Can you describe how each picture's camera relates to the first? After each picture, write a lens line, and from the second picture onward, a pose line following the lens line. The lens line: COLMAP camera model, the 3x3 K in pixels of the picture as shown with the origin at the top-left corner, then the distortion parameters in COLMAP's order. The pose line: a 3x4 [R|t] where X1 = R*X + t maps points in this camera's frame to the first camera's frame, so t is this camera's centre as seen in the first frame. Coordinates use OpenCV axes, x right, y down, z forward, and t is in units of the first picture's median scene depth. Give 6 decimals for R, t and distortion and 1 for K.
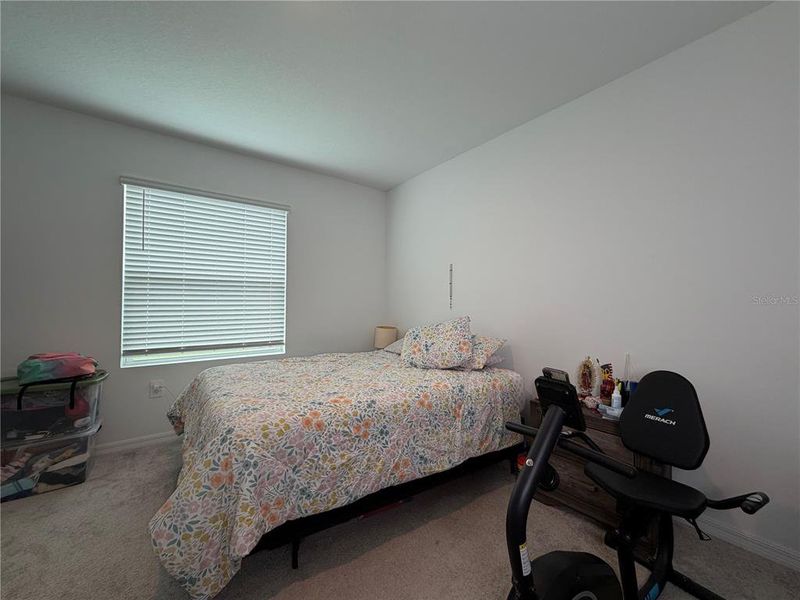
lens RADIAL K [[318.6, 0, 400.0], [0, 318.6, 300.0], [0, 0, 1]] dist [-0.002071, 0.000211]
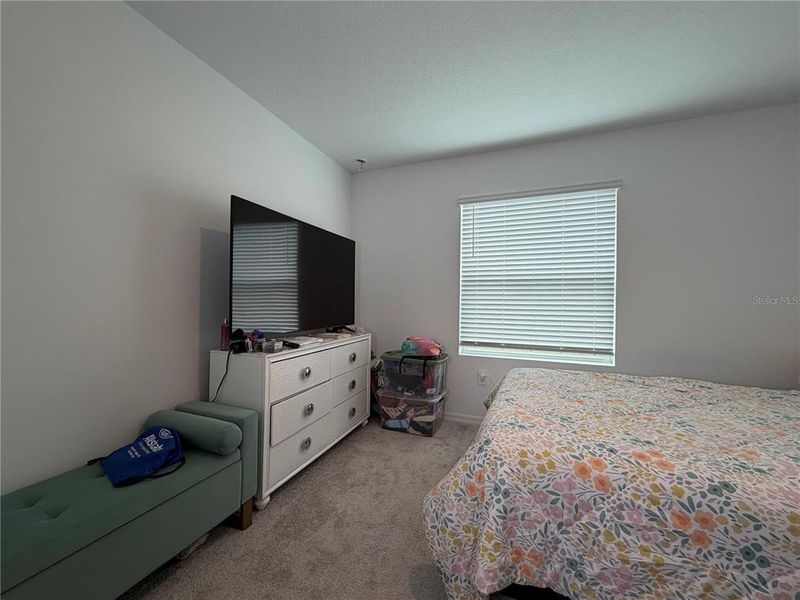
lens RADIAL K [[318.6, 0, 400.0], [0, 318.6, 300.0], [0, 0, 1]] dist [-0.002071, 0.000211]
pose [[0.510716, -0.000824, -0.859749, 0.104589], [0.000074, 1.000000, -0.000915, 0.003820], [0.859750, 0.000403, 0.510715, 0.266743]]
